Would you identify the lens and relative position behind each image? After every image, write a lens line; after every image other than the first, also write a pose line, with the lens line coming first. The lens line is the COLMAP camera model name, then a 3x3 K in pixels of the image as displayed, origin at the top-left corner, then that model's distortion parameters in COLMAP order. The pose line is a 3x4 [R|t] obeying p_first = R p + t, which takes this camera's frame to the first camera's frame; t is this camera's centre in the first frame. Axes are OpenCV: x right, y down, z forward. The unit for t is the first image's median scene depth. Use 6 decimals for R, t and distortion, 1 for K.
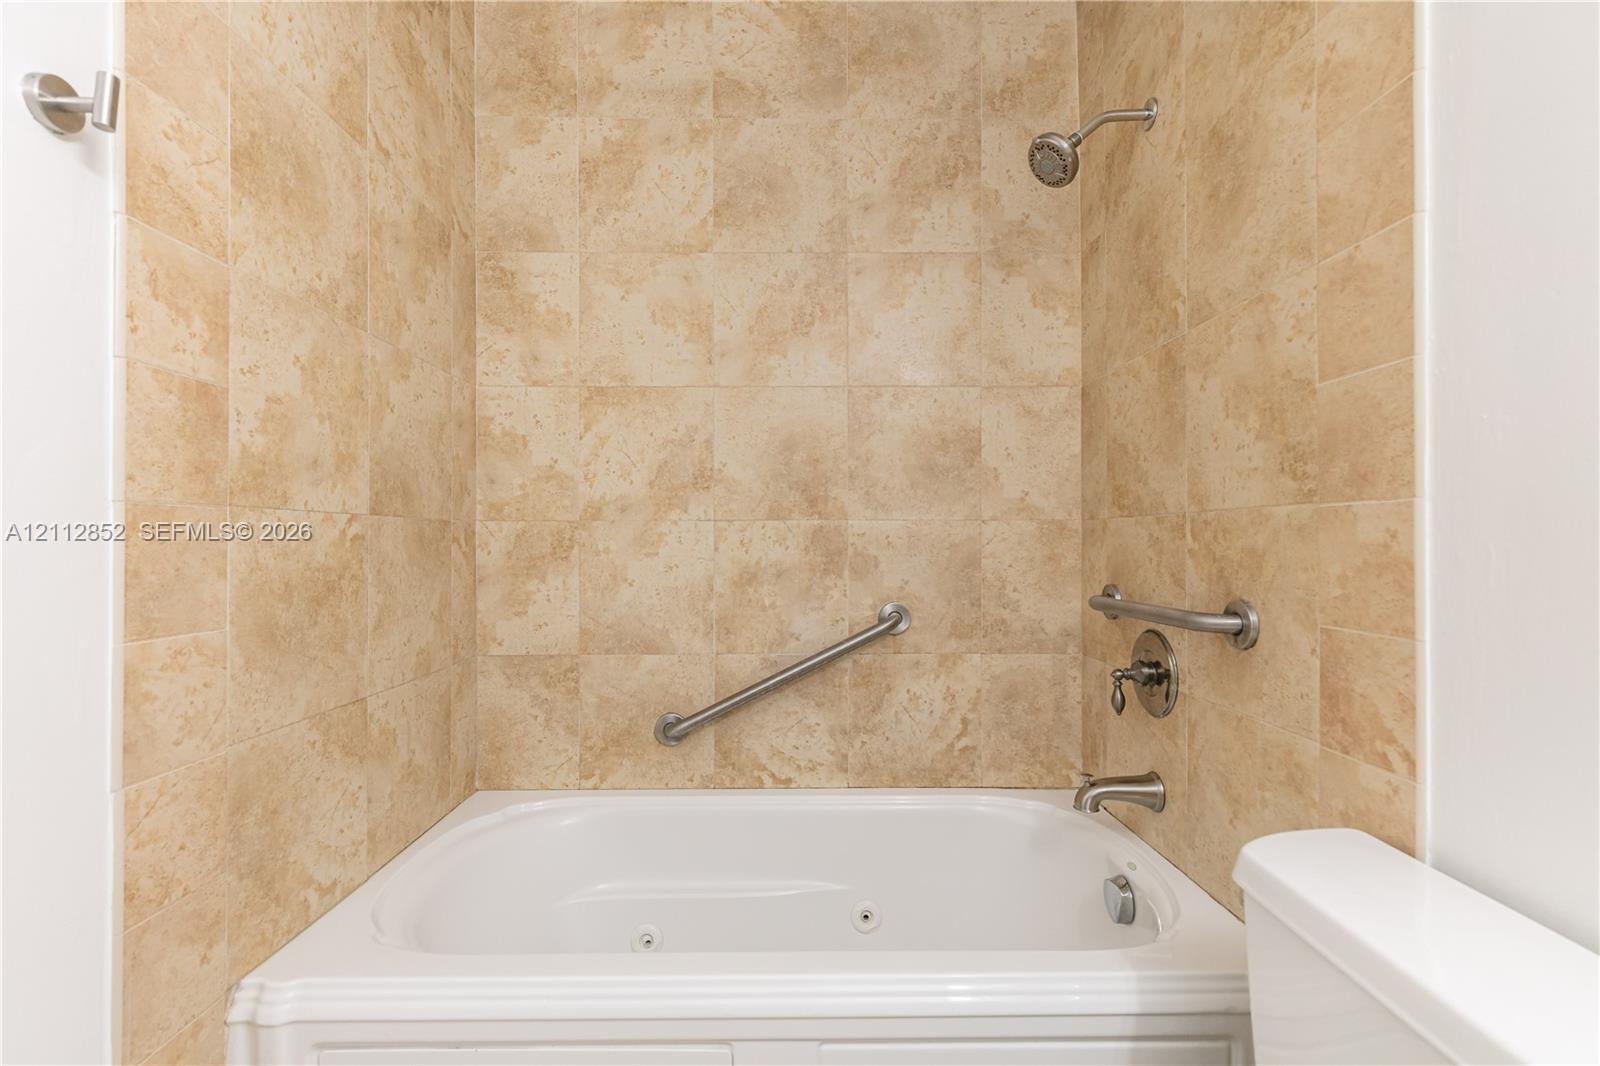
lens RADIAL K [[736.7, 0, 792.5], [0, 736.7, 536.4], [0, 0, 1]] dist [0.007756, -0.001007]
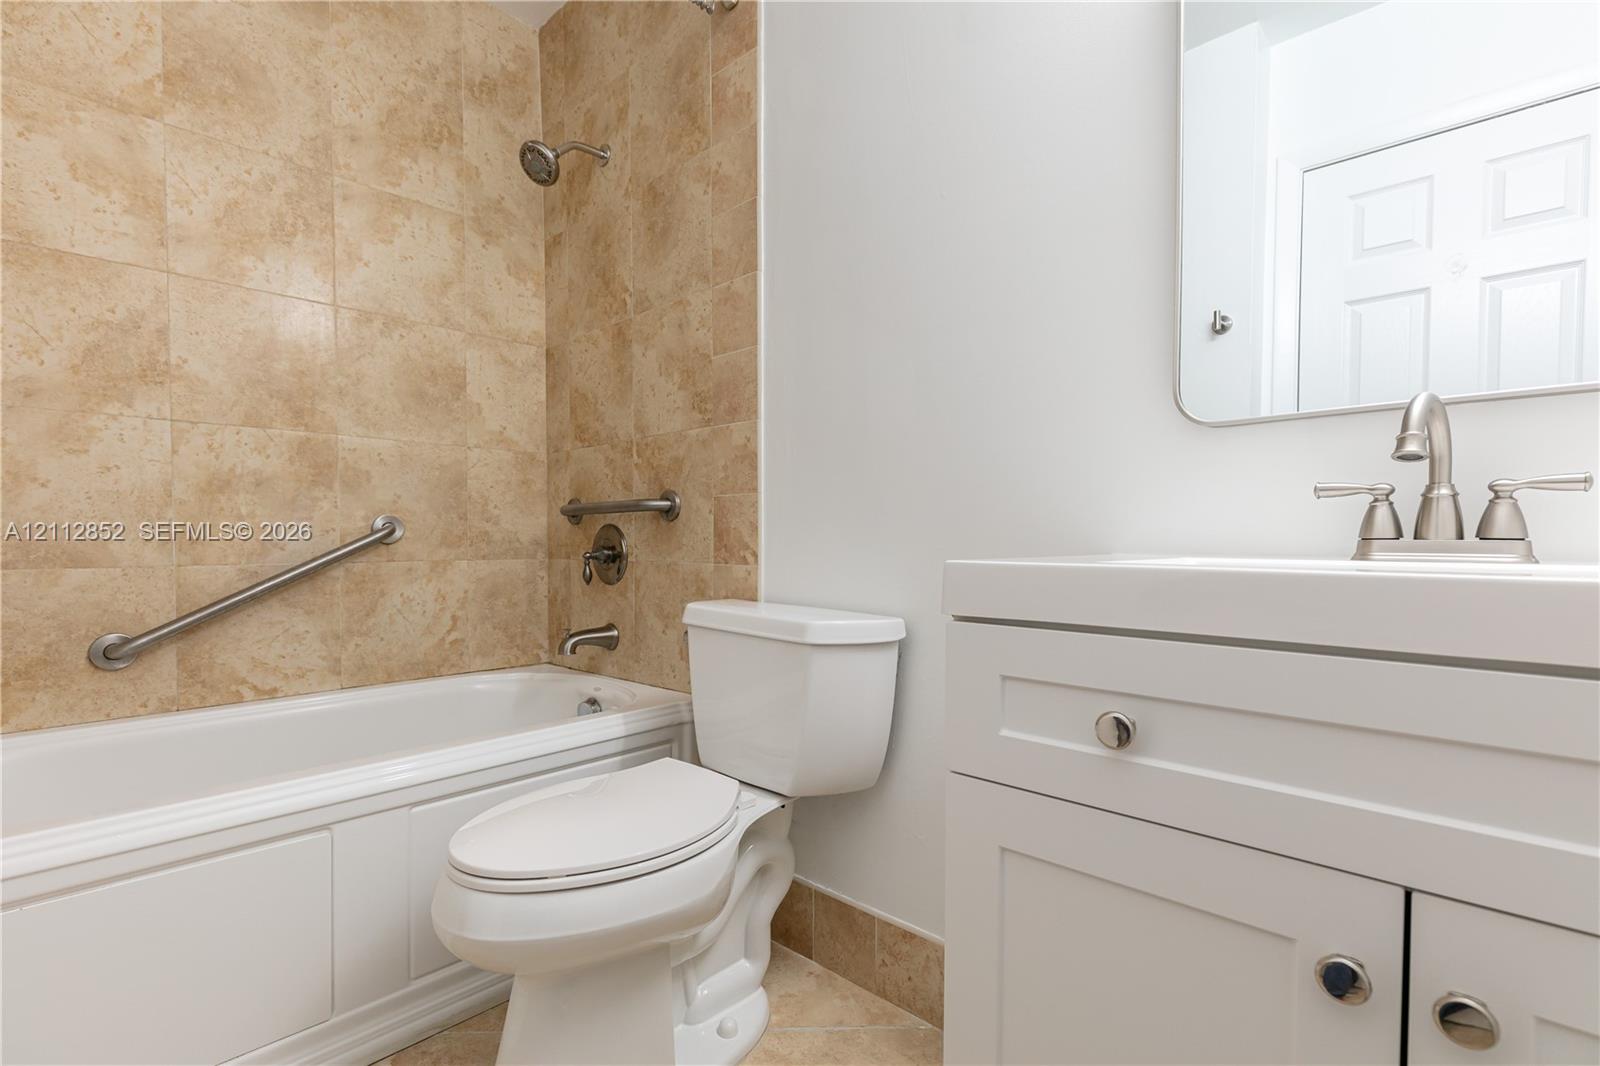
lens RADIAL K [[743.6, 0, 794.7], [0, 743.6, 563.5], [0, 0, 1]] dist [-0.001228, -0.000493]
pose [[0.694820, -0.019024, 0.718932, -0.254782], [-0.003690, 0.999543, 0.030016, 0.136462], [-0.719174, -0.023509, 0.694432, -0.219872]]
